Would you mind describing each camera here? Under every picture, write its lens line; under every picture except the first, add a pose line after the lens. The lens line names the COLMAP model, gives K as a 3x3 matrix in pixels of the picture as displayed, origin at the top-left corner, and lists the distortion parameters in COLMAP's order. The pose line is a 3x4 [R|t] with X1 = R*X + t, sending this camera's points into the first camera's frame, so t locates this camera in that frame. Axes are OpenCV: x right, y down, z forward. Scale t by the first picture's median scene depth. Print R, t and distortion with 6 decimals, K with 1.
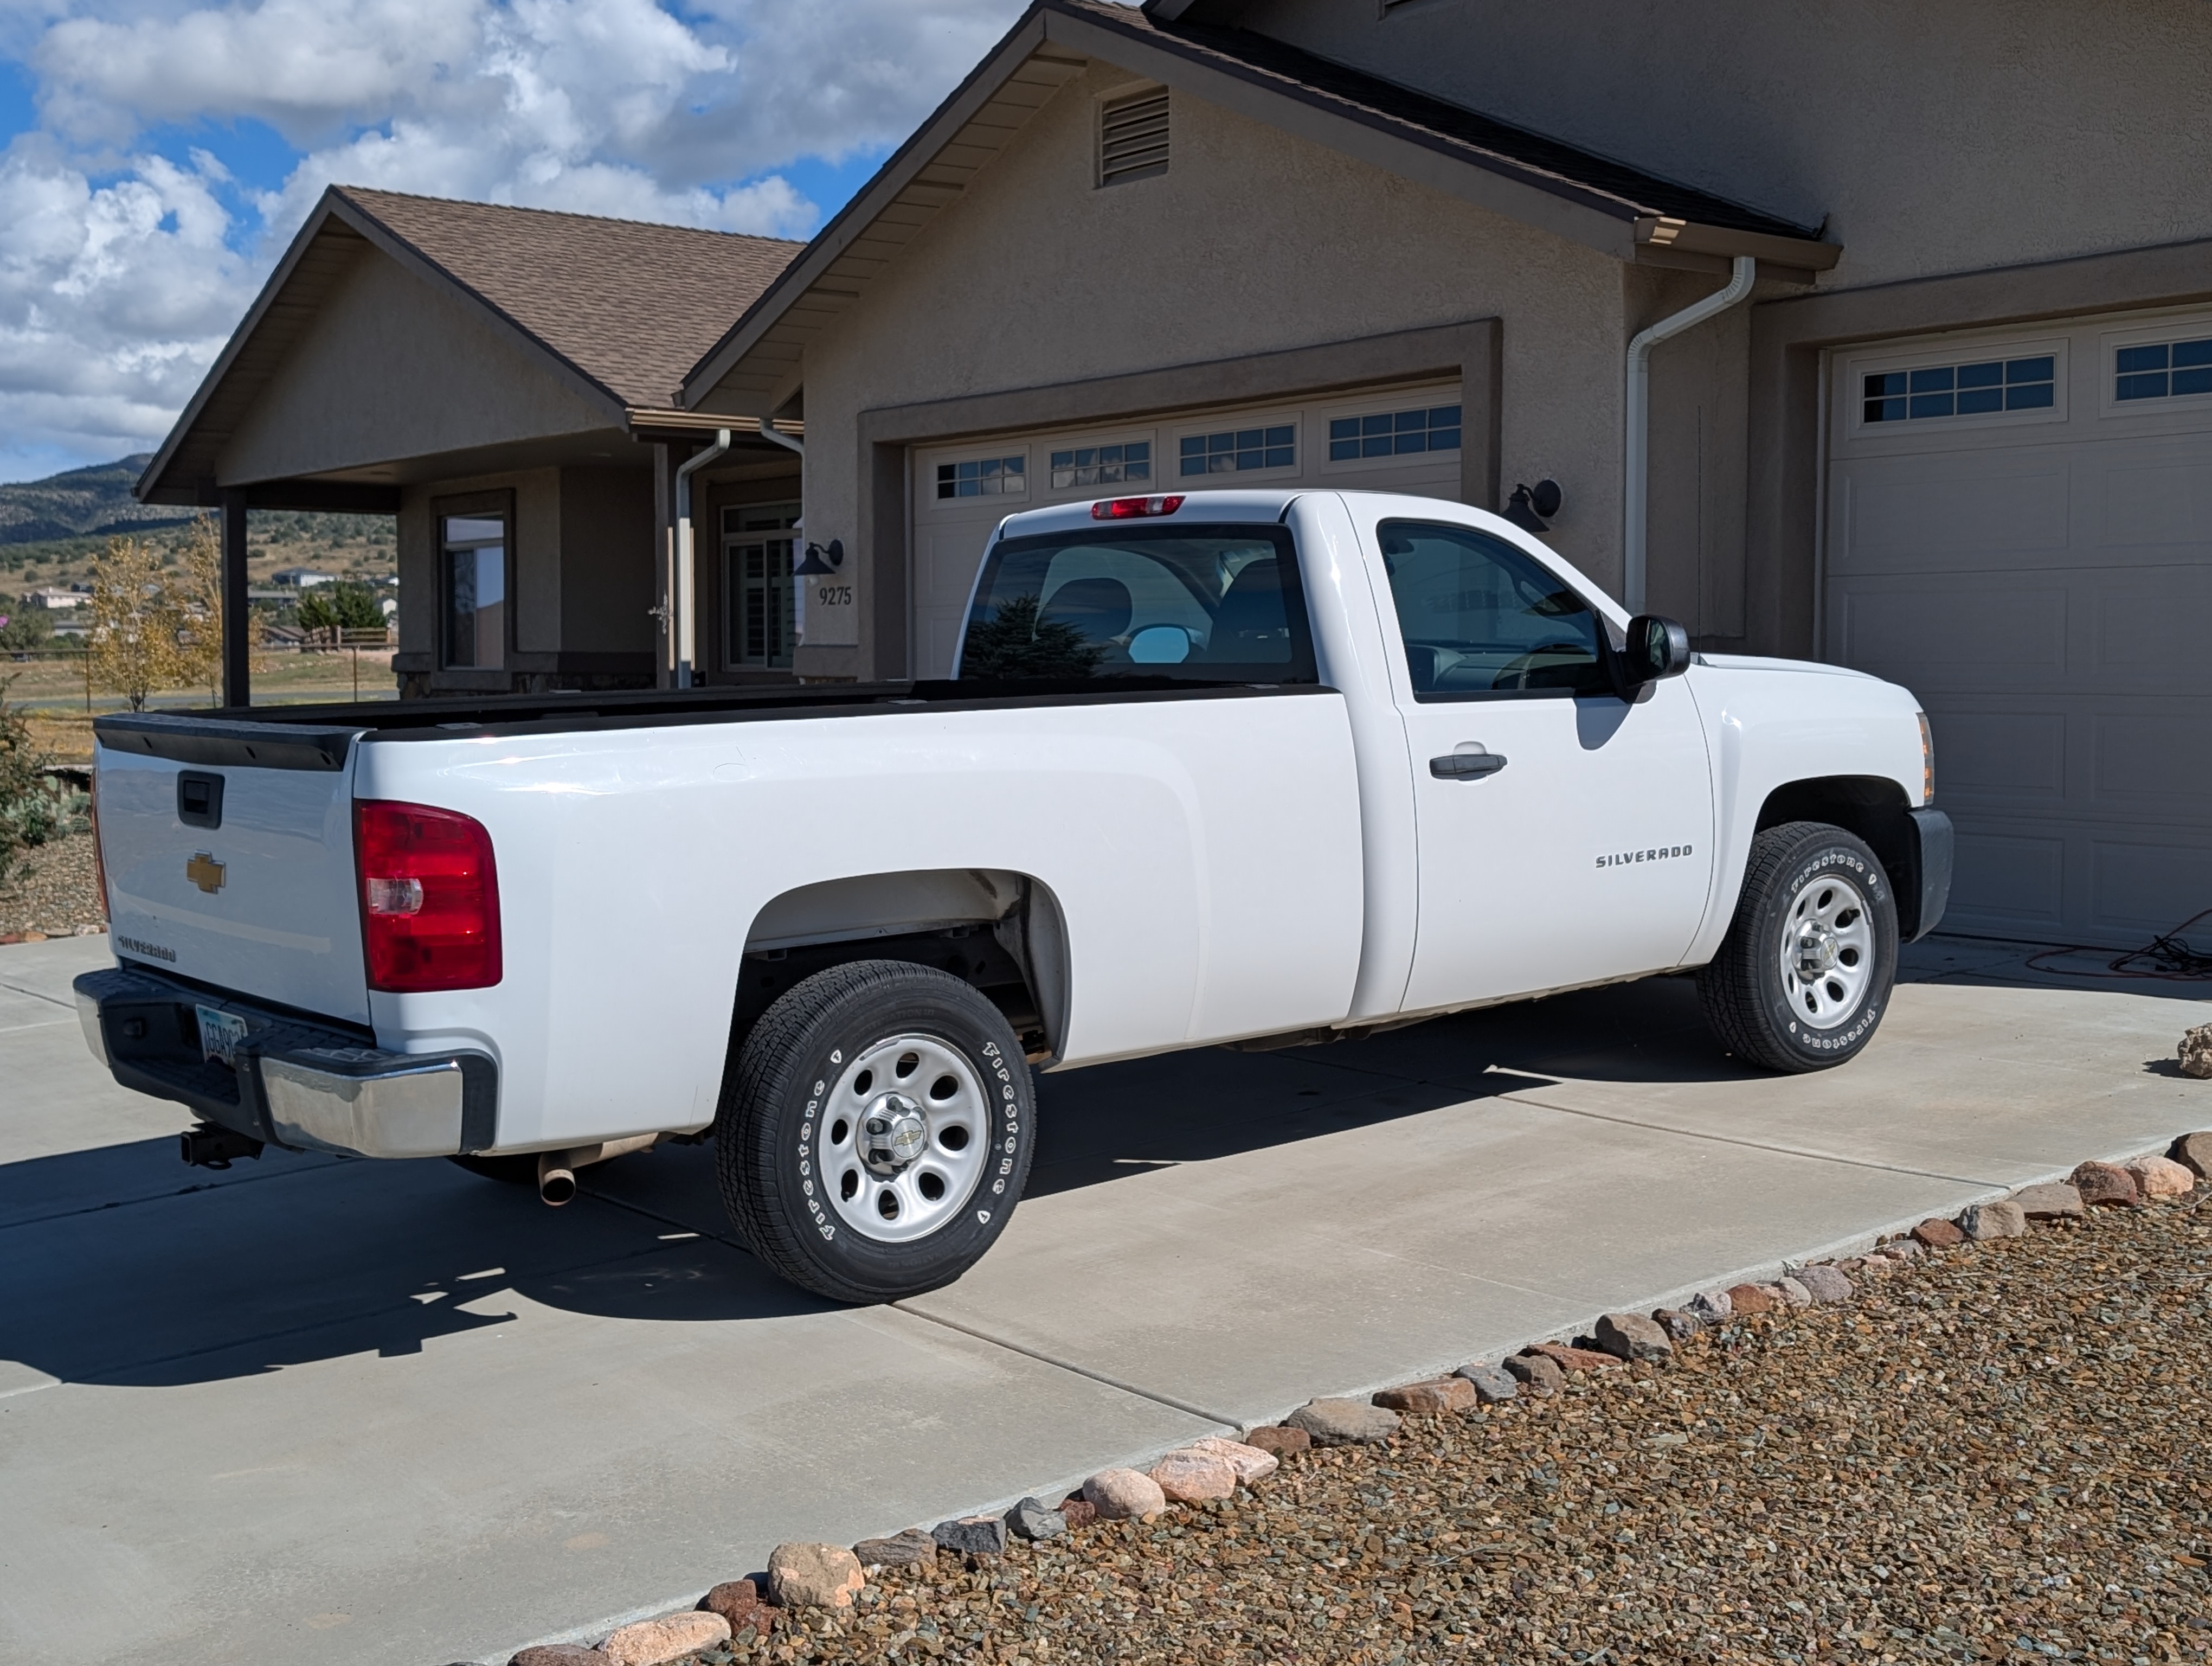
lens RADIAL K [[2300.8, 0, 1106.0], [0, 2300.8, 833.0], [0, 0, 1]] dist [0.140687, -0.374382]
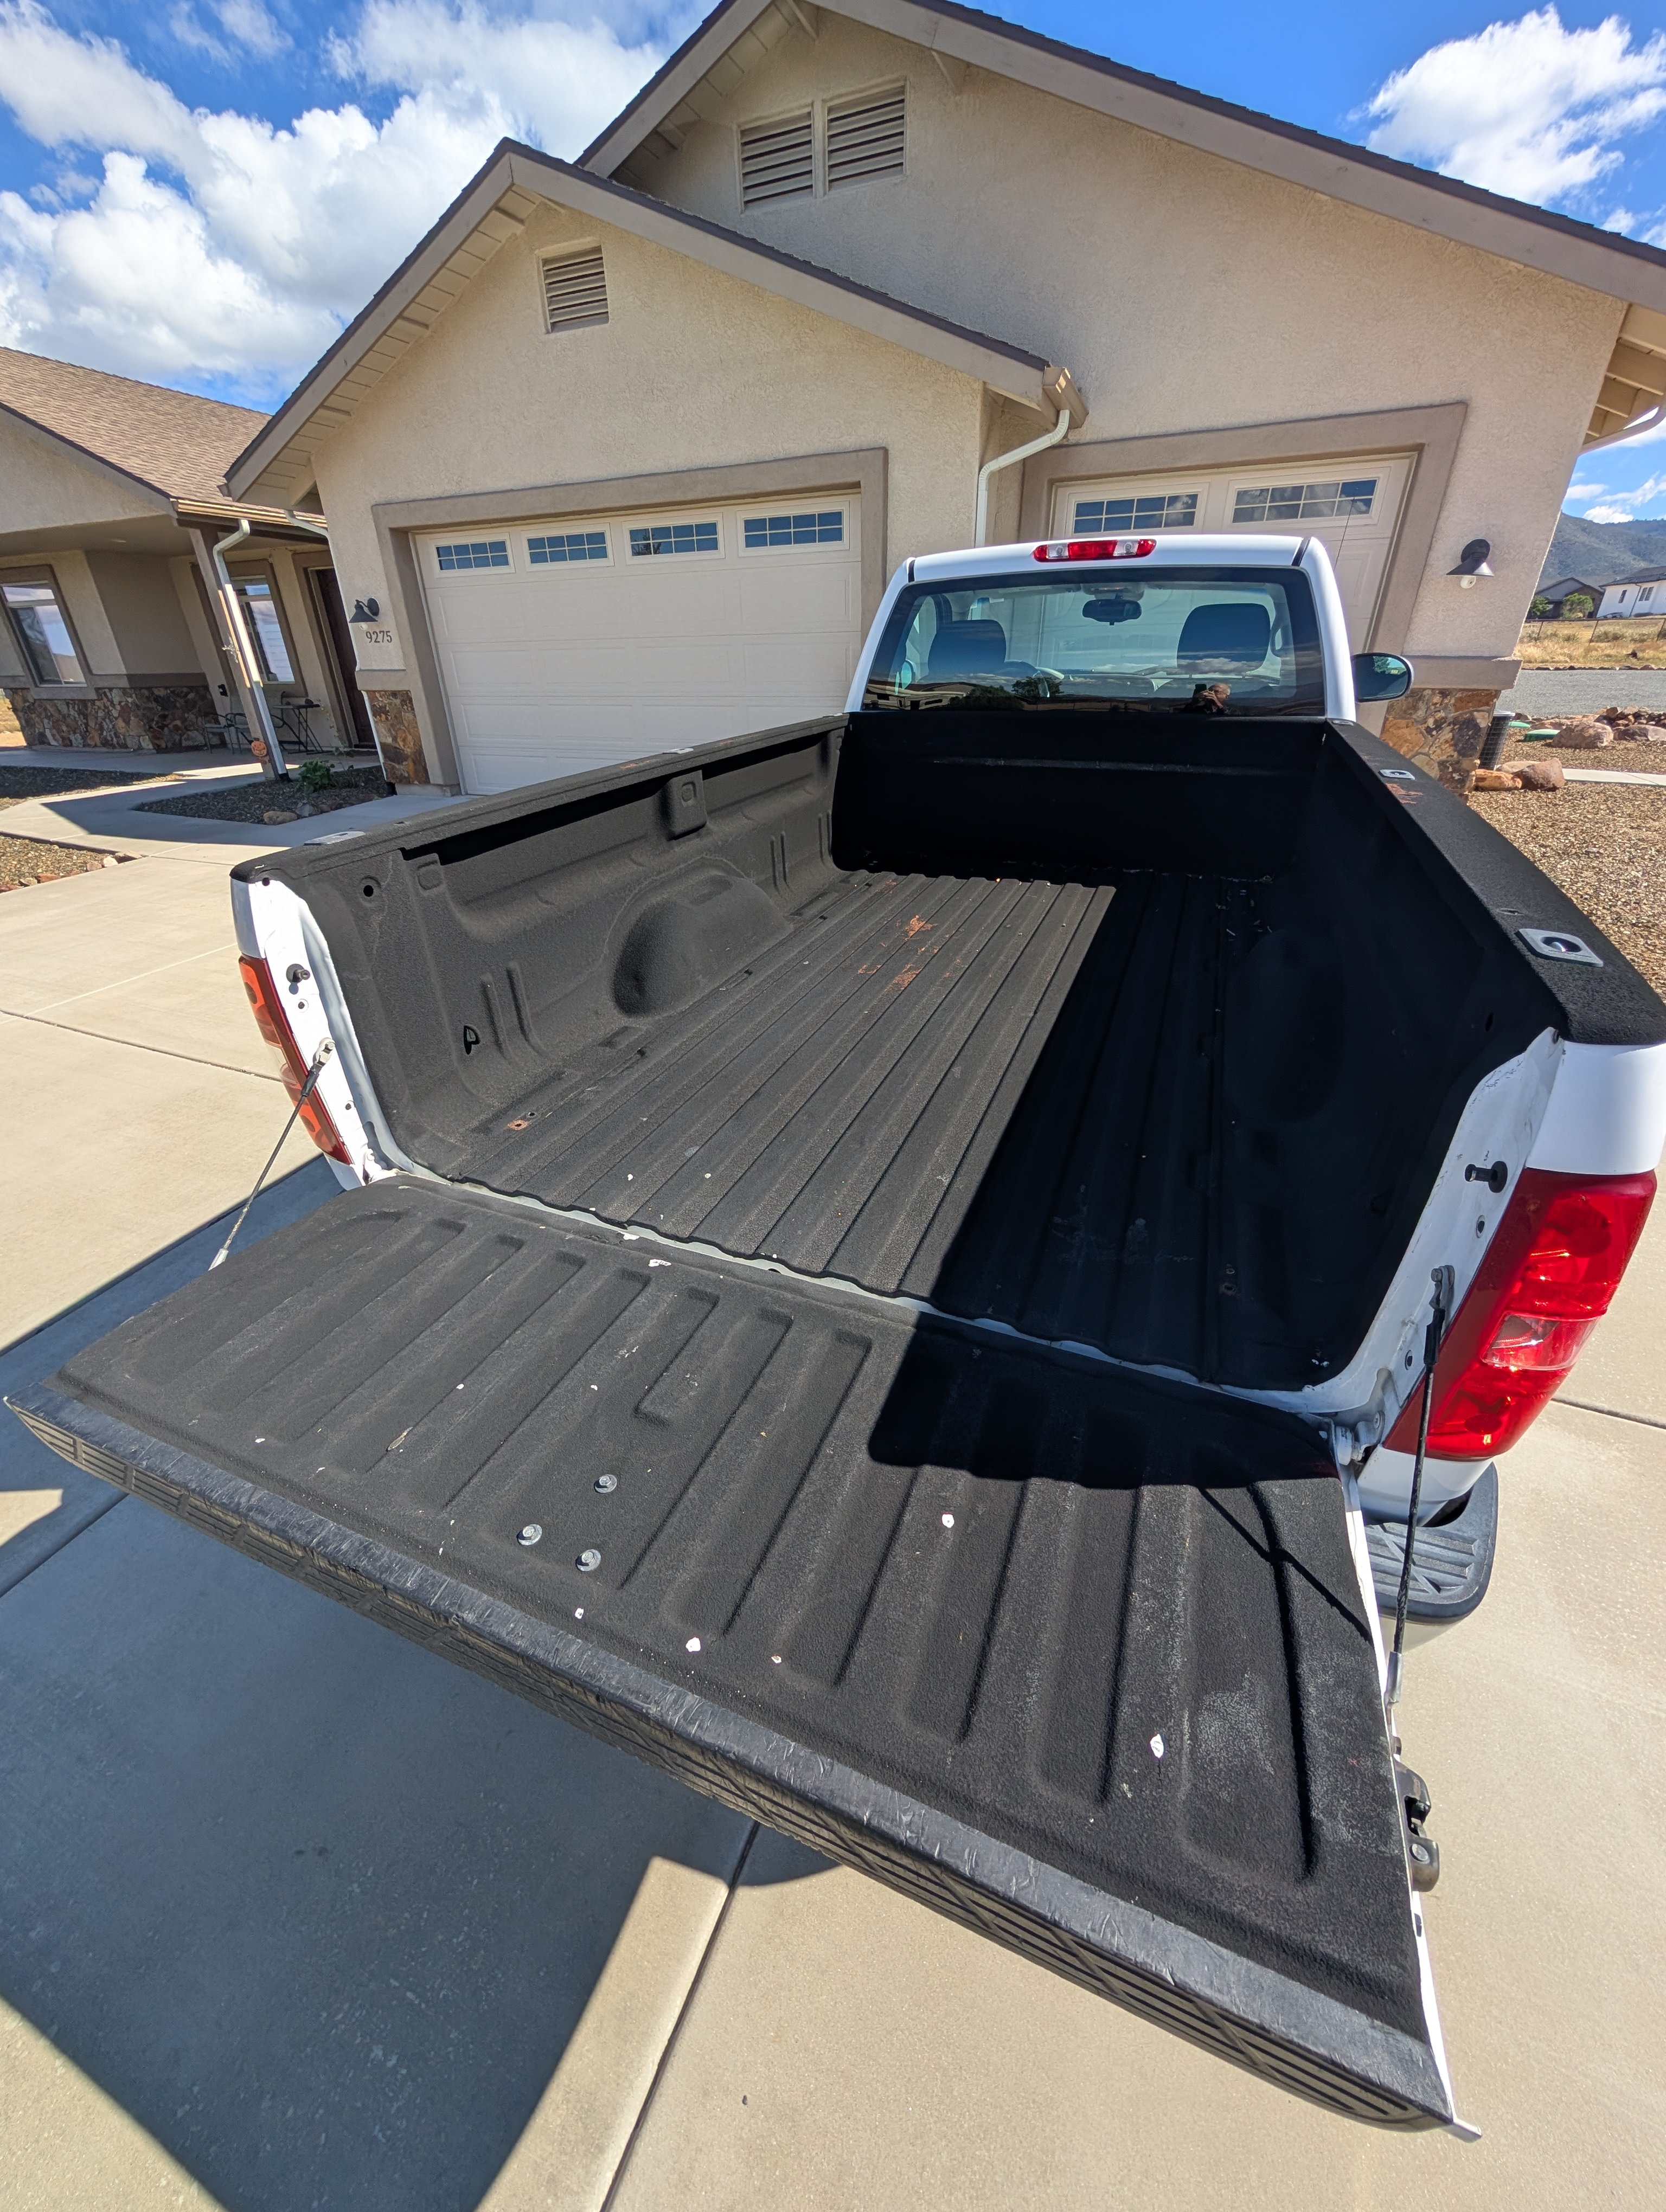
lens RADIAL K [[808.0, 0, 833.0], [0, 808.0, 1106.0], [0, 0, 1]] dist [-0.002174, -0.000070]
pose [[0.889364, -0.228653, 0.395916, -0.155353], [0.045753, 0.906122, 0.420534, -0.028172], [-0.454904, -0.355894, 0.816334, 0.280111]]
